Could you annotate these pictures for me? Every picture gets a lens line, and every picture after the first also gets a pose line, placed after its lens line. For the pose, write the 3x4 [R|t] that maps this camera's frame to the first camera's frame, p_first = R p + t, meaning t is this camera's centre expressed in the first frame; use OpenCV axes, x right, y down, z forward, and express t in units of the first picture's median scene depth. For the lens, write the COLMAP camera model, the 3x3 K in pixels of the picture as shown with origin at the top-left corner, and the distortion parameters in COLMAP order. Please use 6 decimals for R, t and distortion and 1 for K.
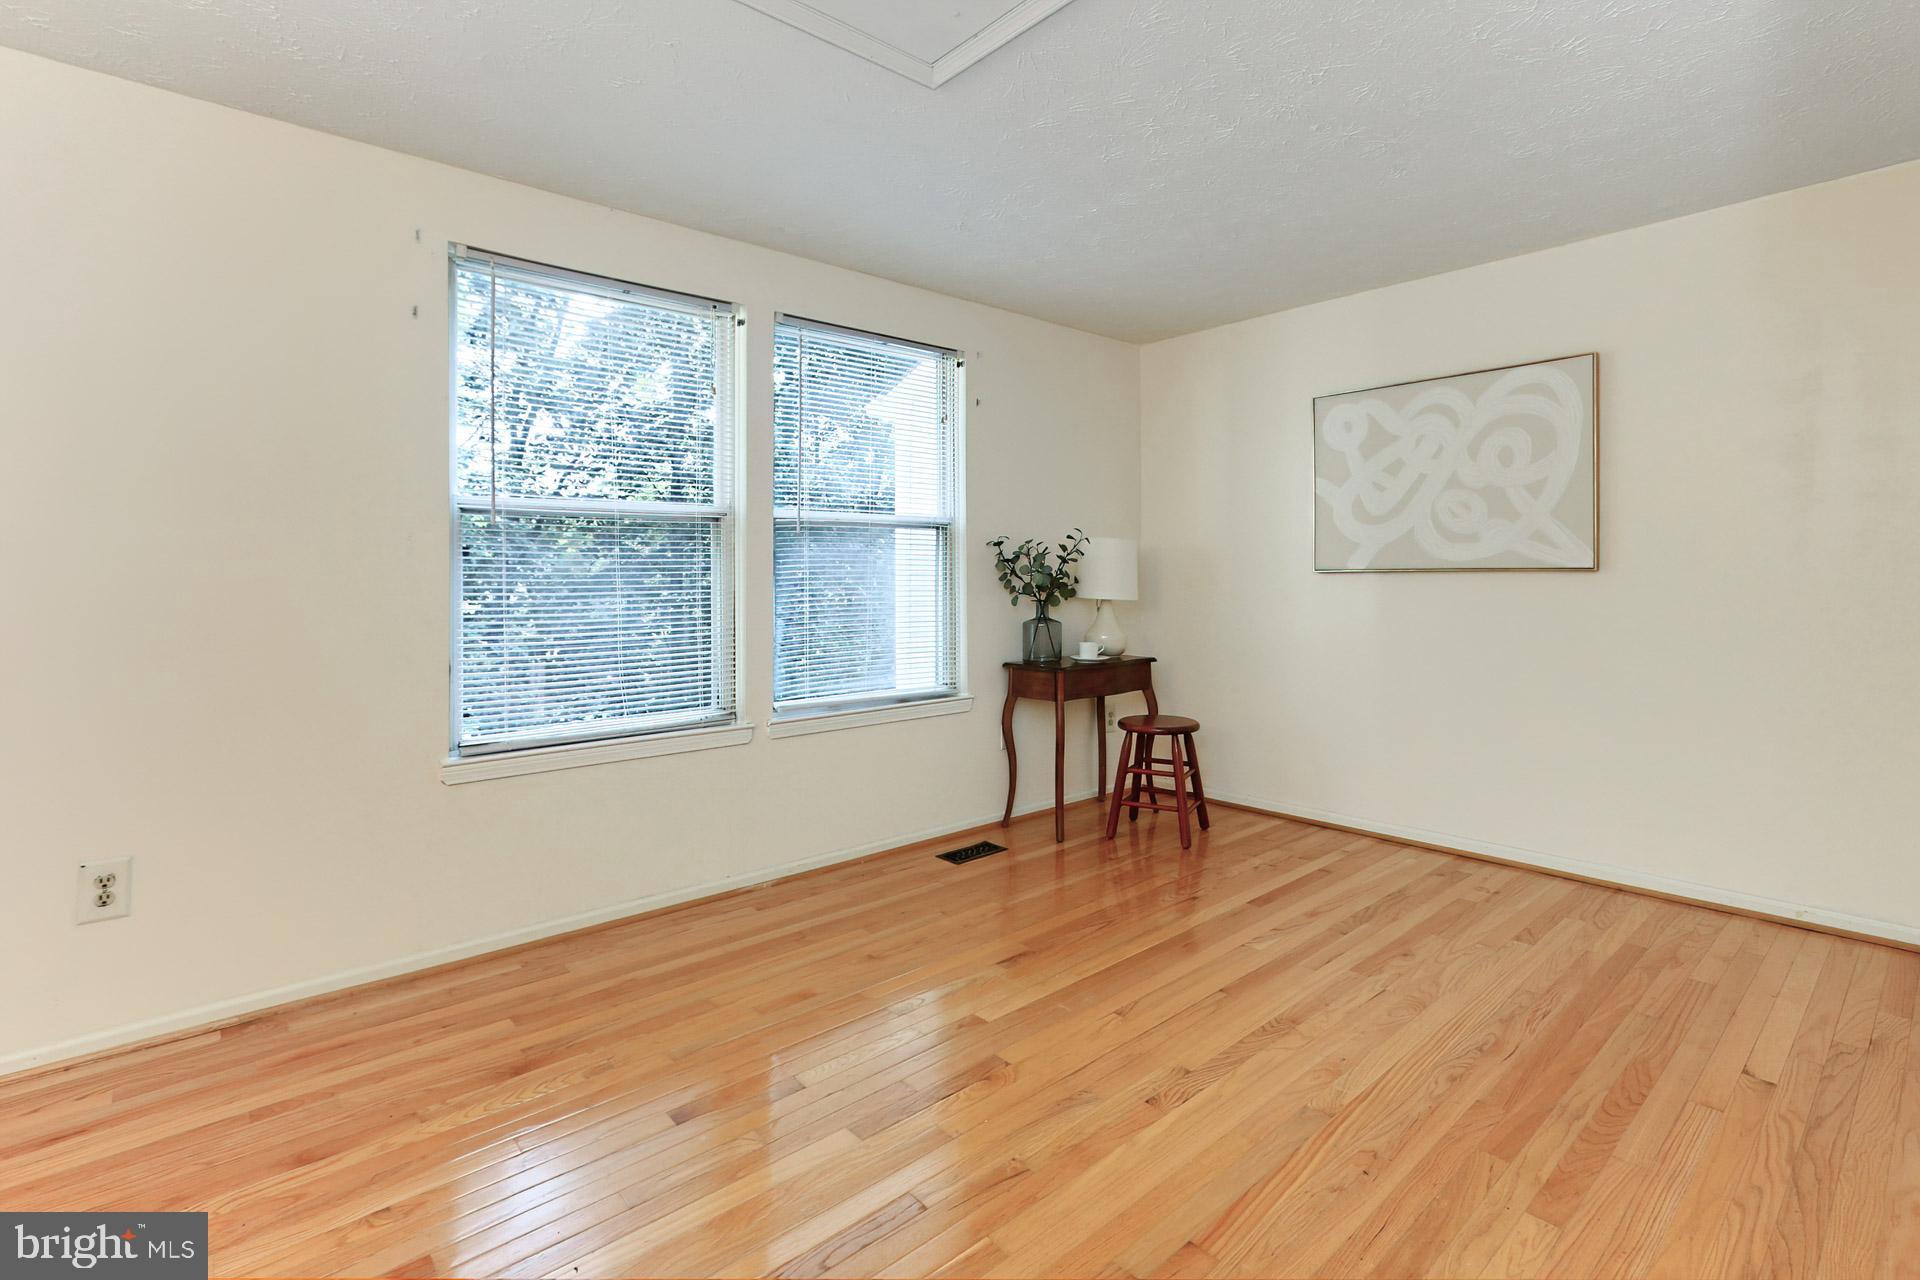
lens RADIAL K [[906.6, 0, 944.0], [0, 906.6, 568.2], [0, 0, 1]] dist [-0.002085, -0.000157]
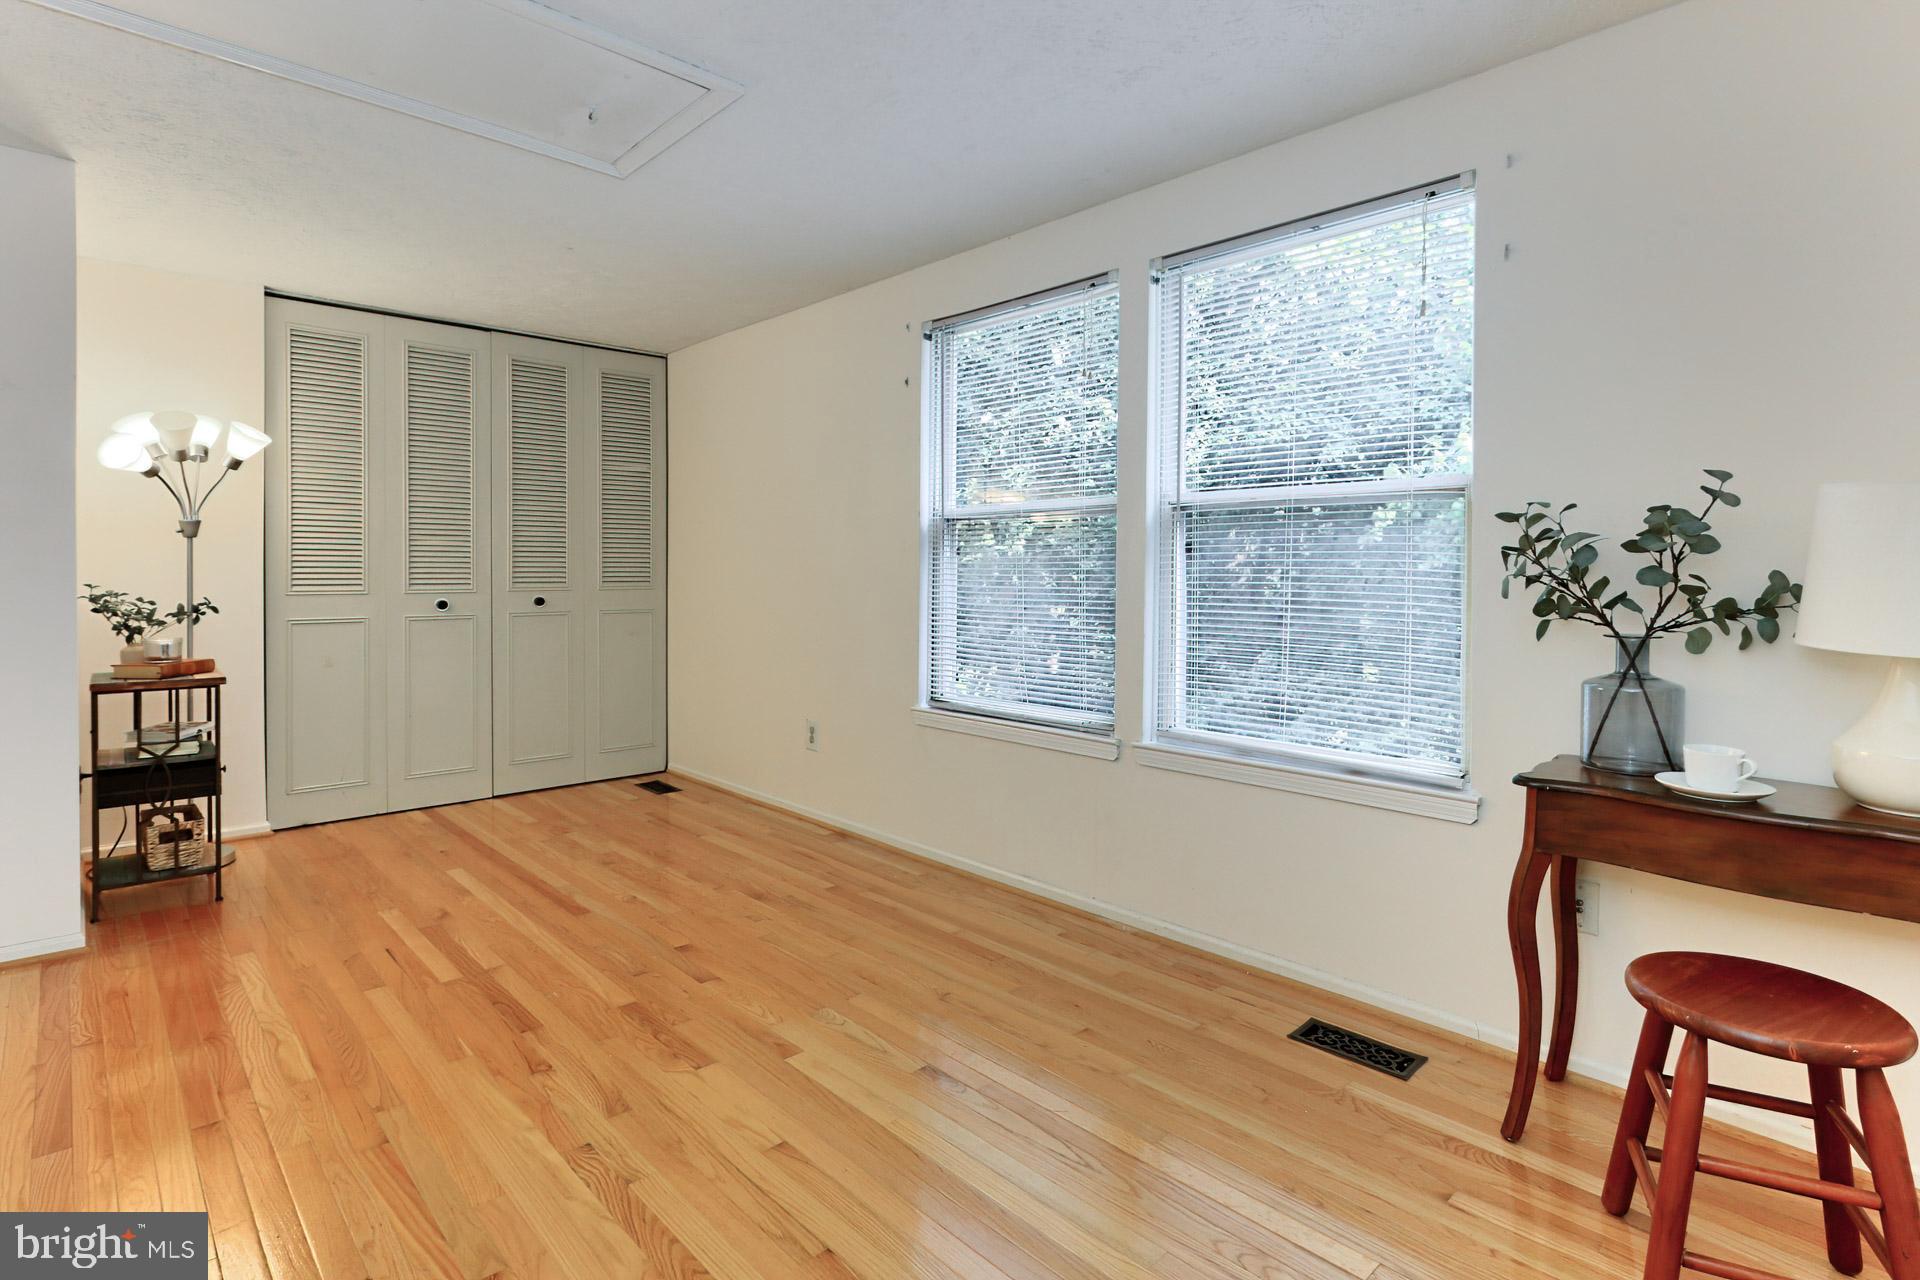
lens RADIAL K [[965.7, 0, 942.8], [0, 965.7, 576.2], [0, 0, 1]] dist [-0.013652, 0.000136]
pose [[0.025005, 0.012984, -0.999603, 0.834809], [0.001705, 0.999914, 0.013030, -0.001565], [0.999686, -0.002030, 0.024981, 0.928752]]
